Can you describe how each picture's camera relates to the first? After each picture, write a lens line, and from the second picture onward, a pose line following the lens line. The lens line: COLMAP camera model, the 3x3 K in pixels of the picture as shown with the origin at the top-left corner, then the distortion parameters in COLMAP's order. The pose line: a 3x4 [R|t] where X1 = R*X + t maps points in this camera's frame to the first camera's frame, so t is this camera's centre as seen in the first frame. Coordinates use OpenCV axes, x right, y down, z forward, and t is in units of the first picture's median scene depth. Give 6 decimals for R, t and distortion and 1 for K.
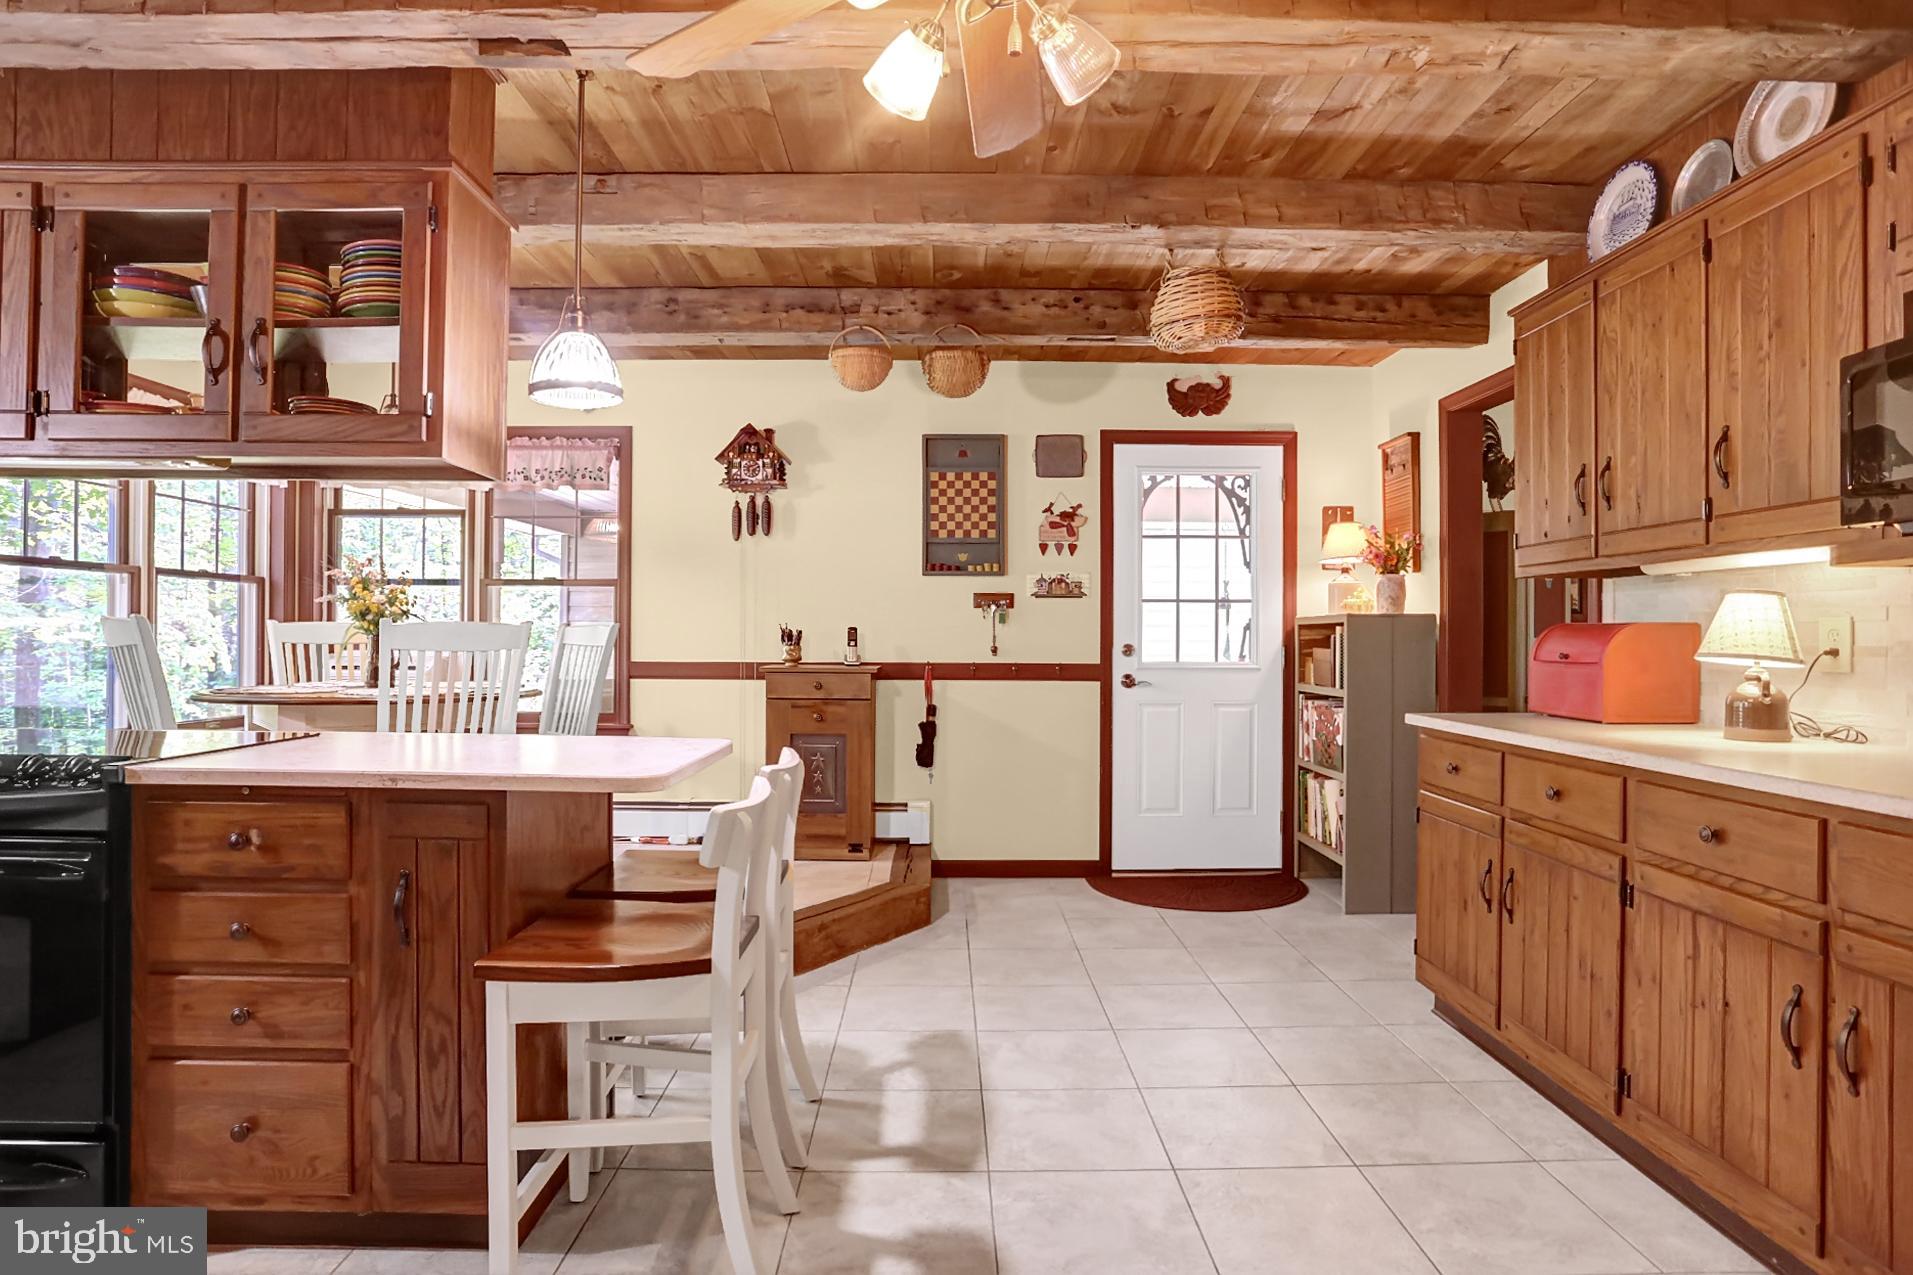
lens RADIAL K [[1038.6, 0, 999.5], [0, 1038.6, 643.3], [0, 0, 1]] dist [-0.052671, 0.042910]
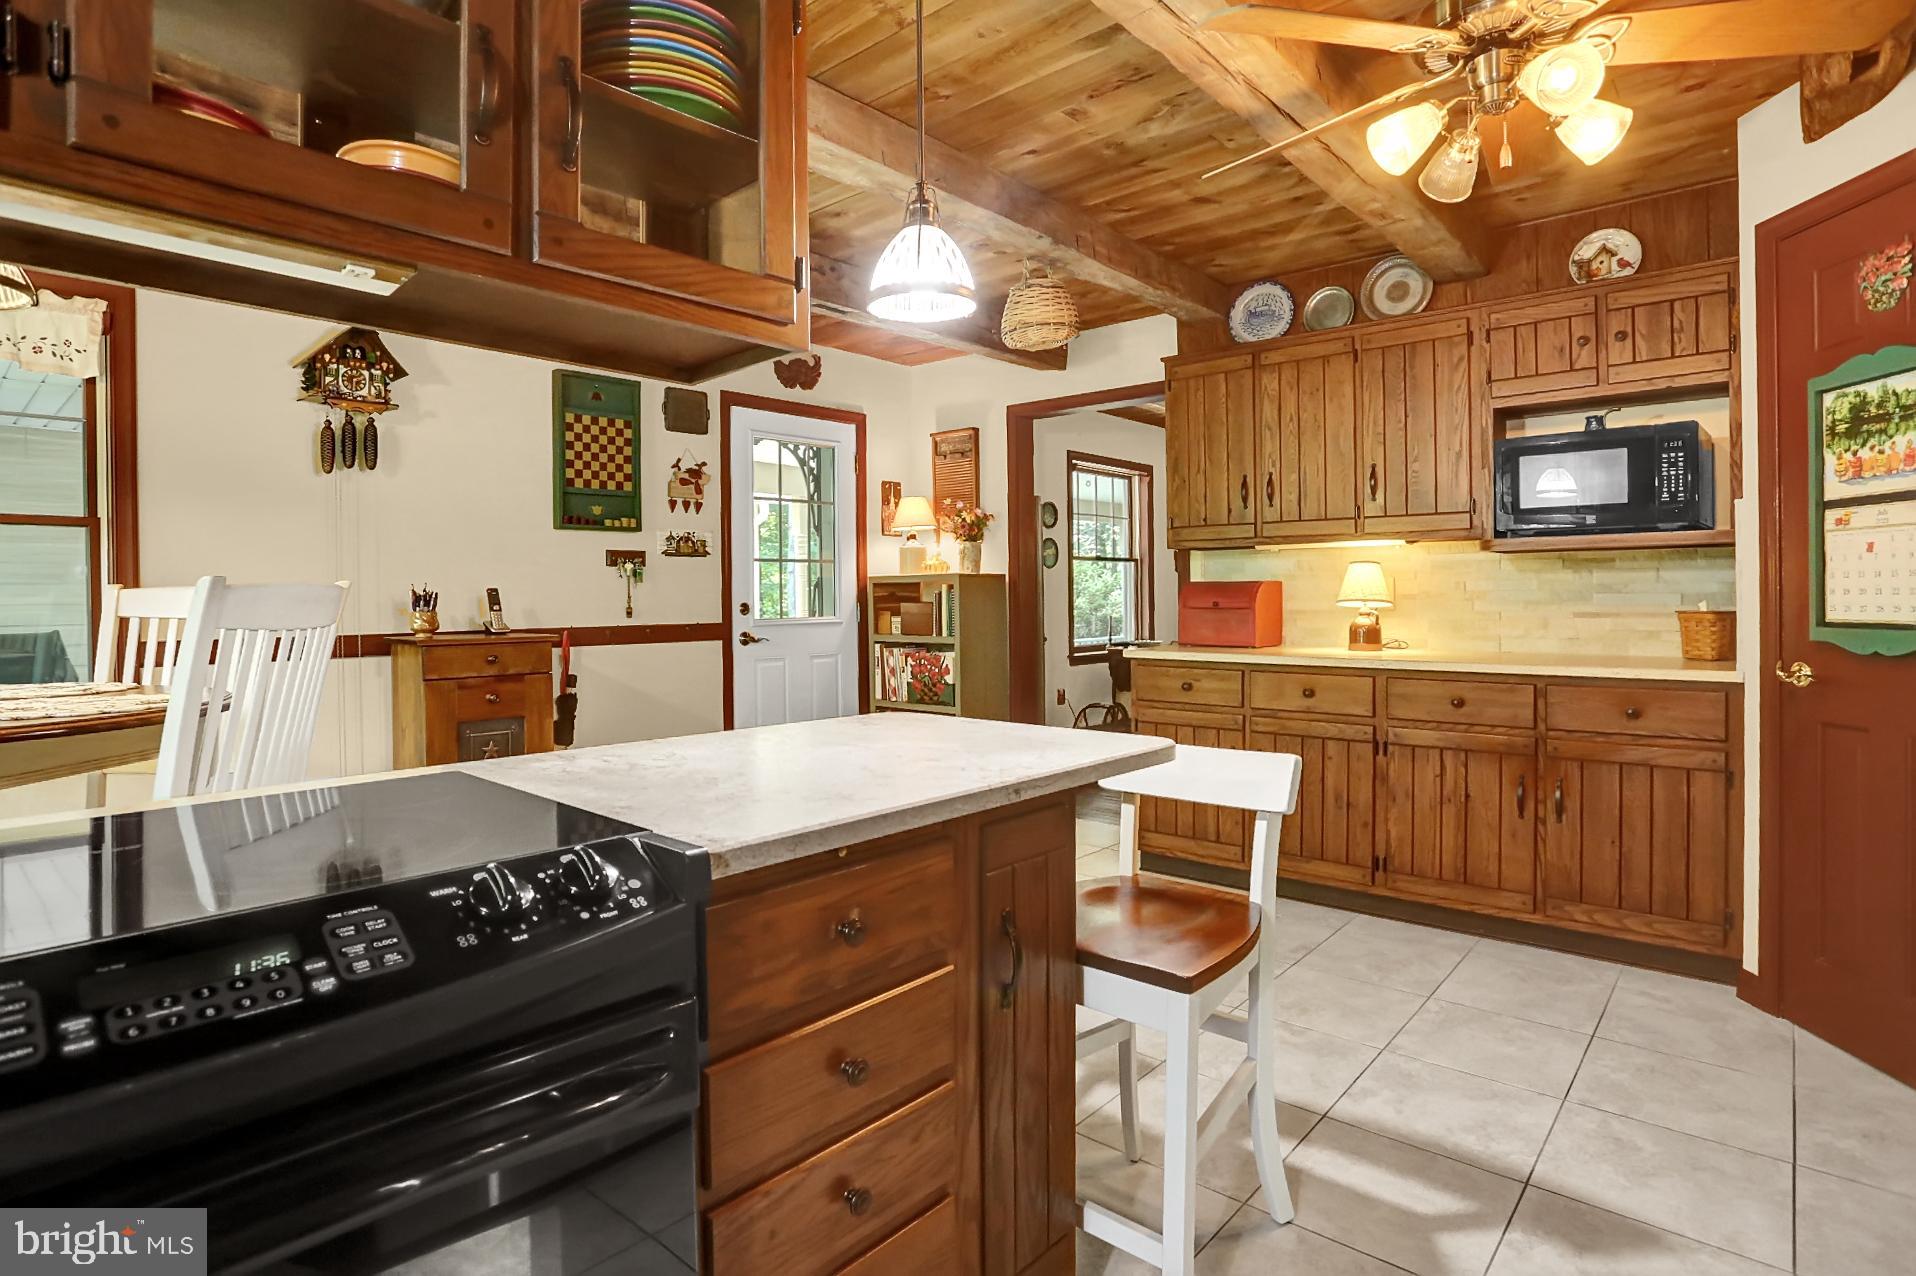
lens RADIAL K [[970.4, 0, 959.8], [0, 970.4, 604.9], [0, 0, 1]] dist [-0.061967, 0.043160]
pose [[0.695360, -0.018901, 0.718413, -0.423592], [0.015997, 0.999813, 0.010821, -0.004198], [-0.718484, 0.003968, 0.695532, 0.187662]]
